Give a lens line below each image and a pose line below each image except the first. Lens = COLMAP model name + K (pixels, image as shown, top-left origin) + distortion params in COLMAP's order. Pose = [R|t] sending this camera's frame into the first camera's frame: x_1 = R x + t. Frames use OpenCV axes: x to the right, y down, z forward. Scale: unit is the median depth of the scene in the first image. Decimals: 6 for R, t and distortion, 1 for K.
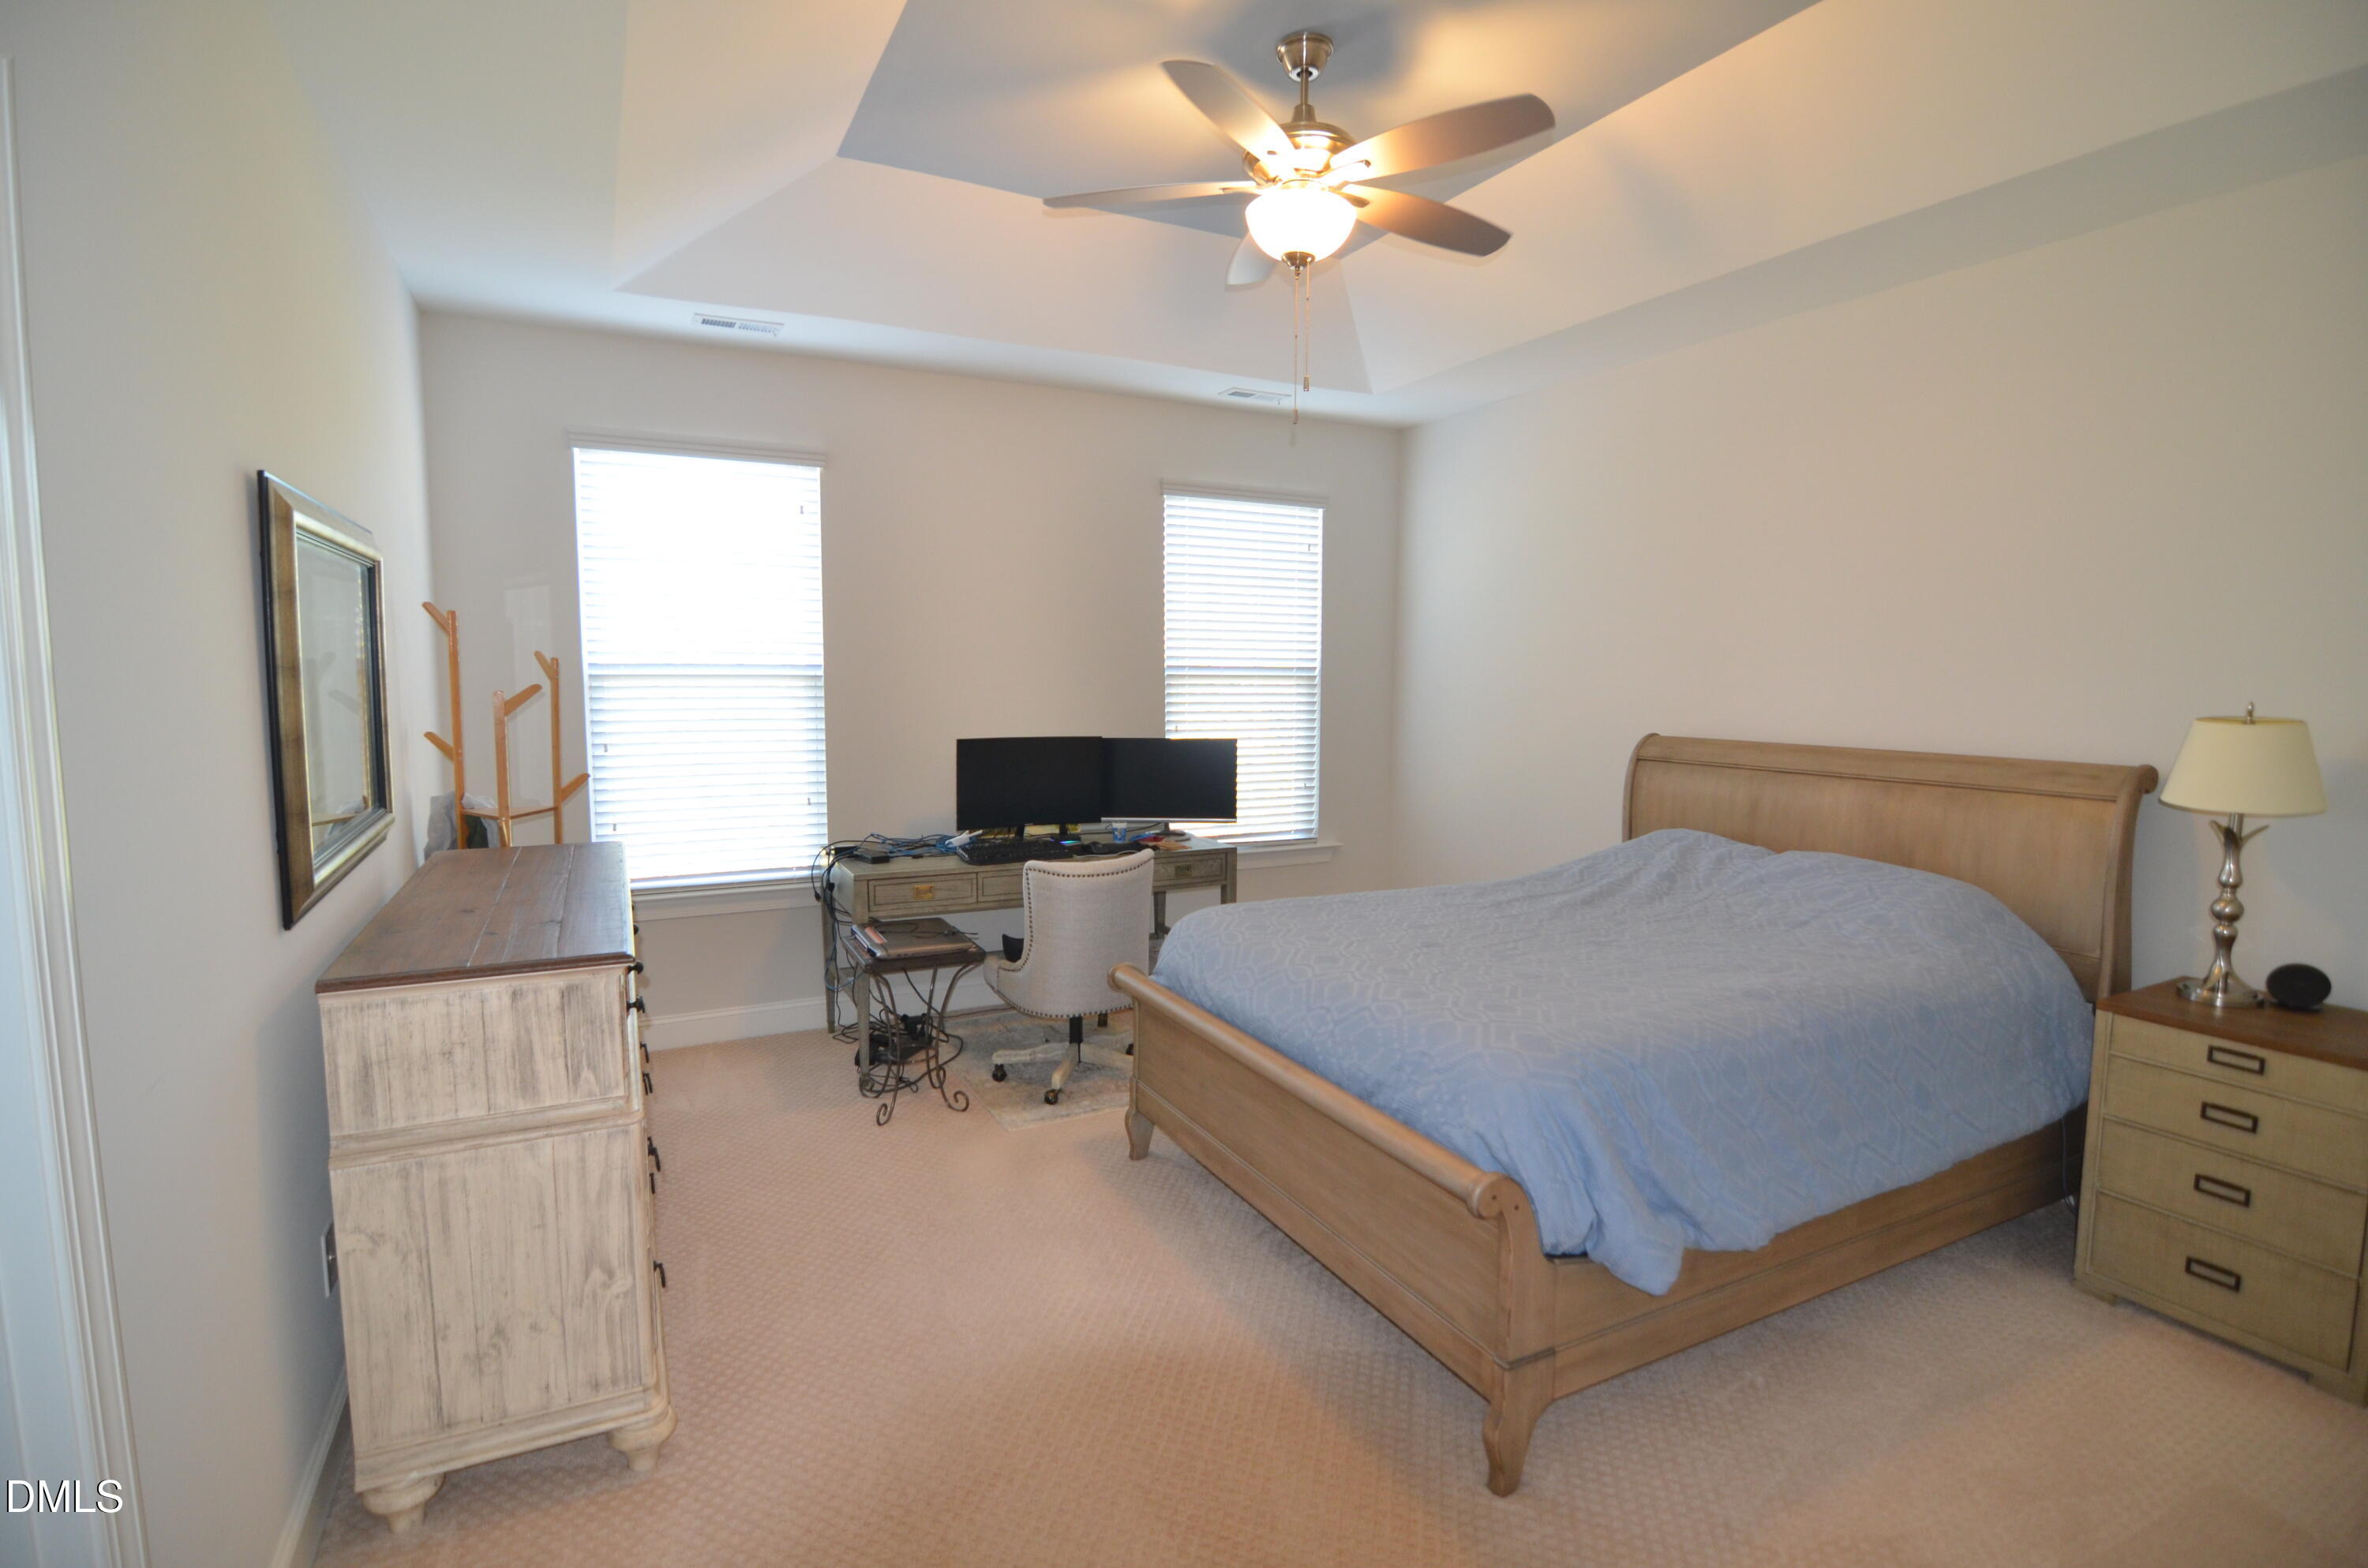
lens RADIAL K [[1133.9, 0, 1176.9], [0, 1133.9, 780.8], [0, 0, 1]] dist [-0.013613, -0.005281]
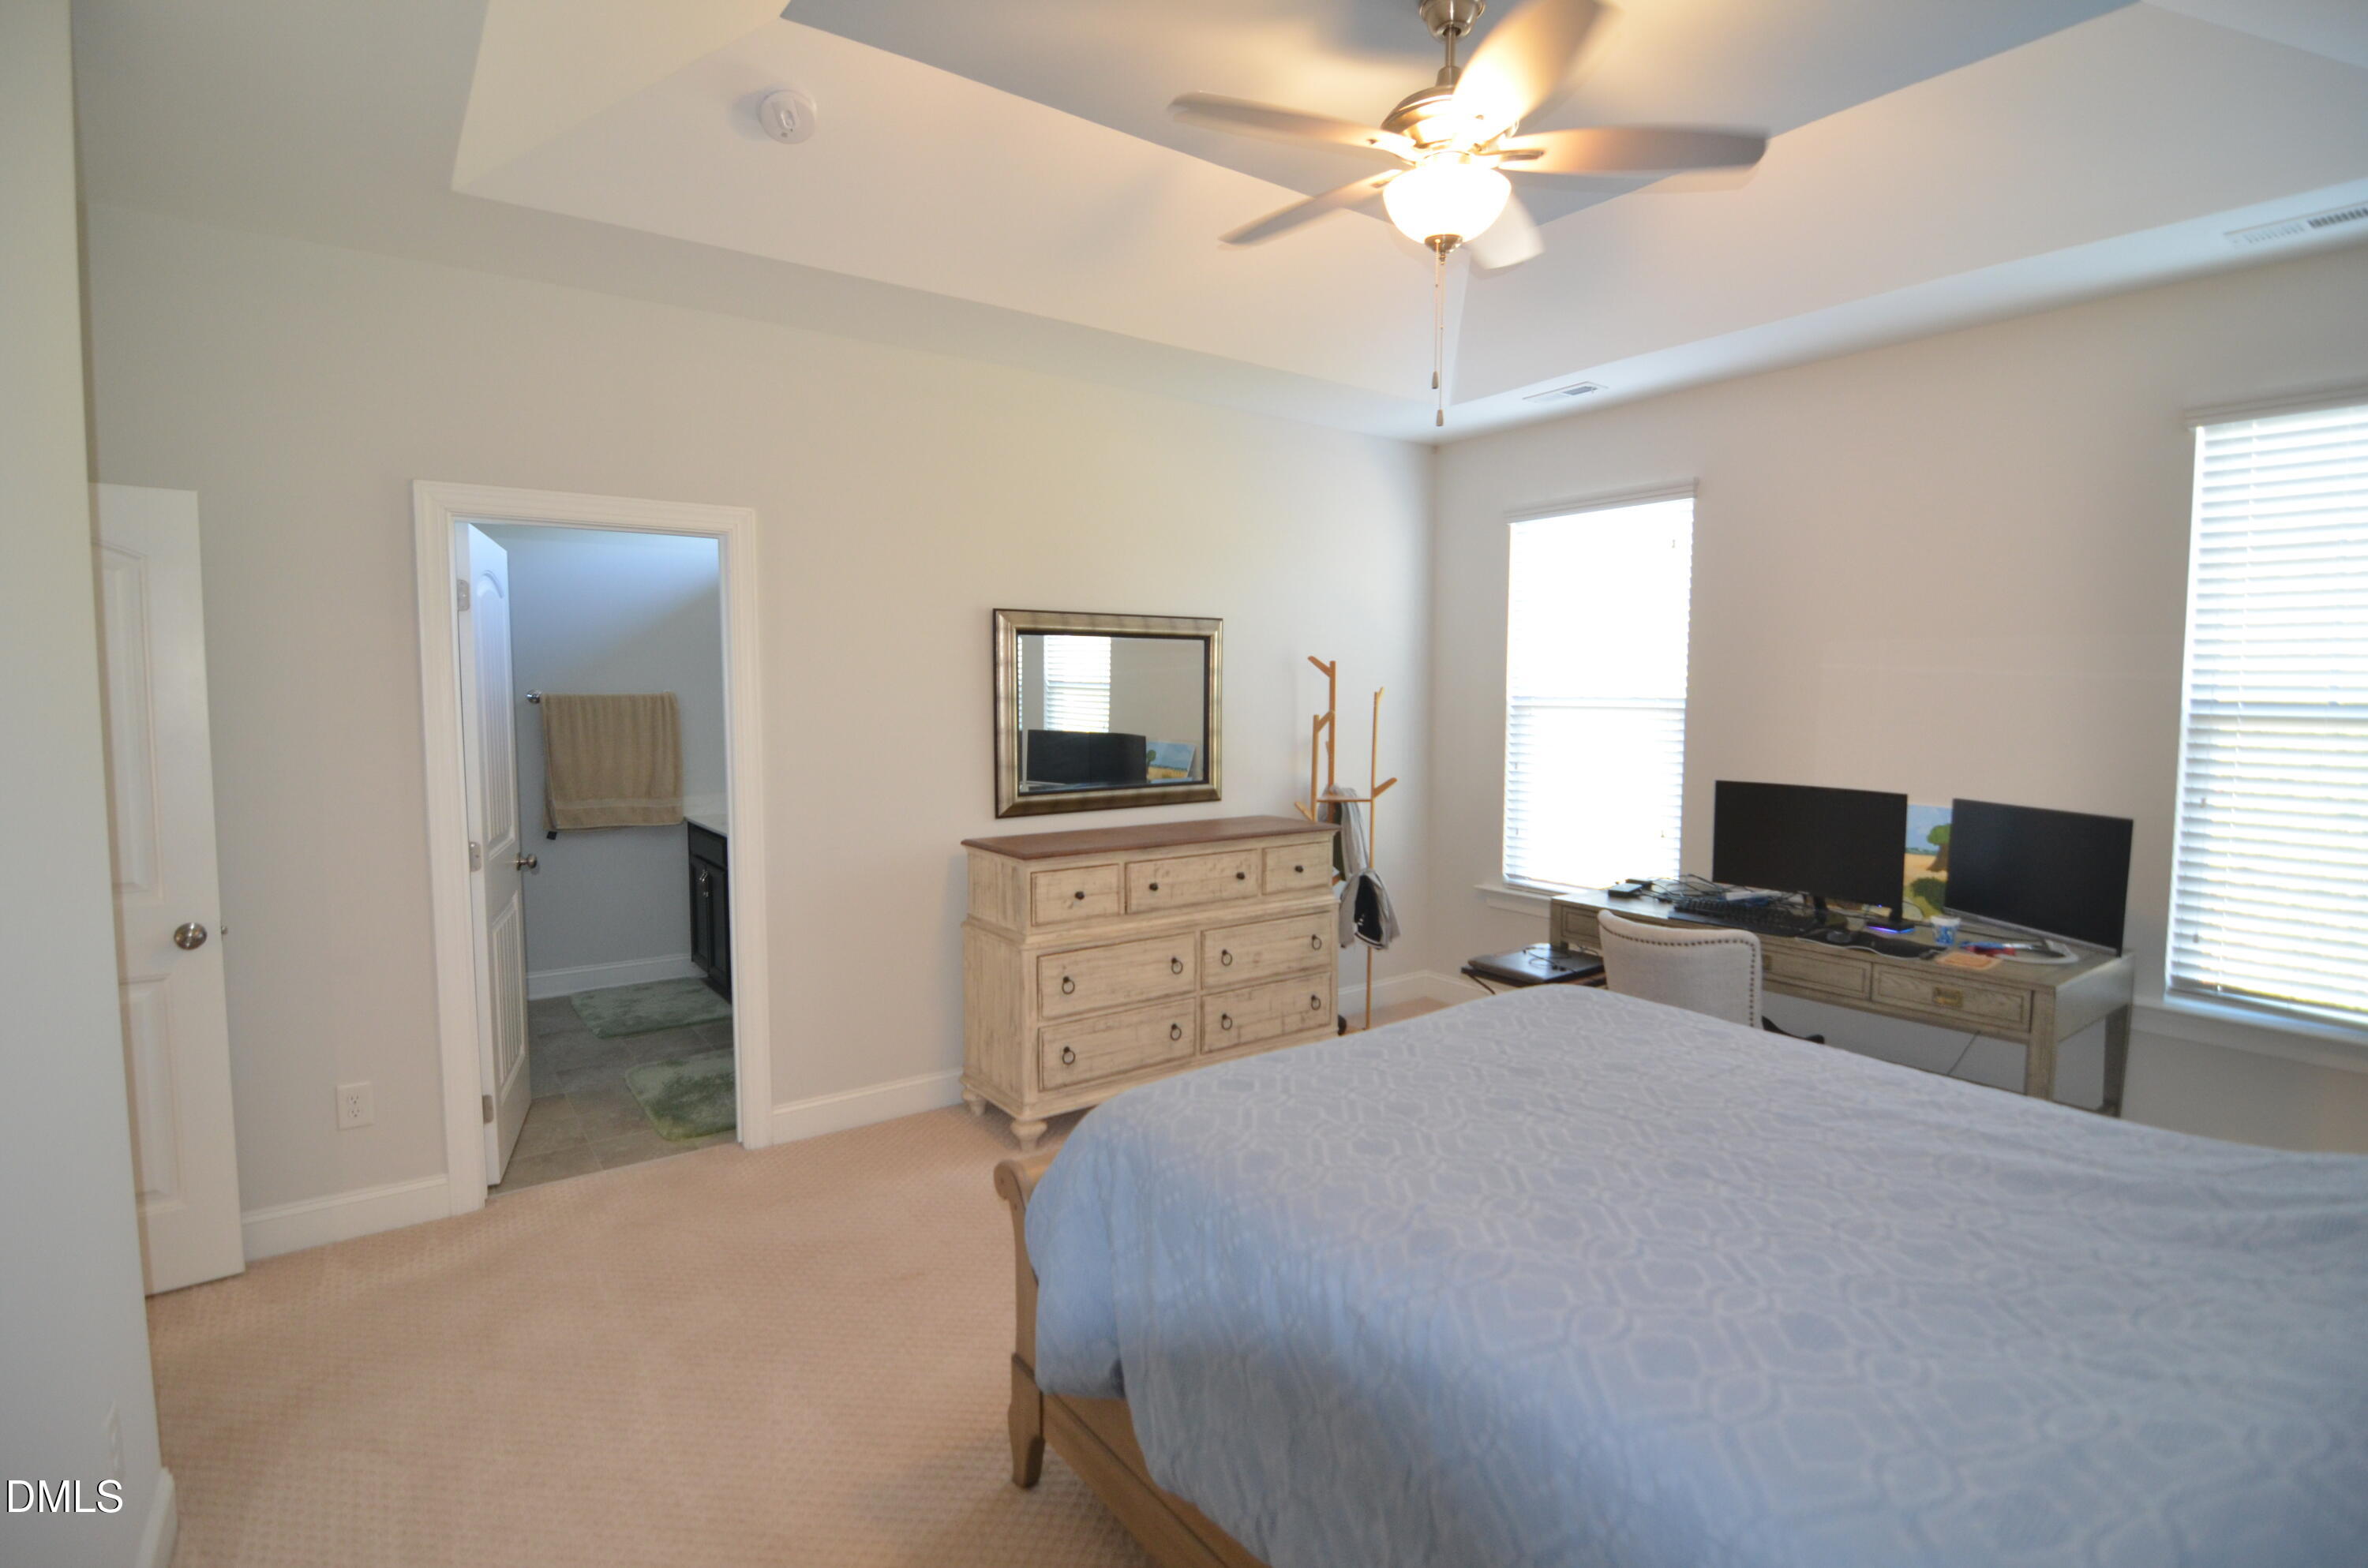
lens RADIAL K [[1133.9, 0, 1178.0], [0, 1133.9, 778.4], [0, 0, 1]] dist [-0.013613, -0.005281]
pose [[0.166071, 0.076654, -0.983130, 0.599824], [-0.089406, 0.994038, 0.062402, -0.056320], [0.982052, 0.077535, 0.171935, 0.414498]]
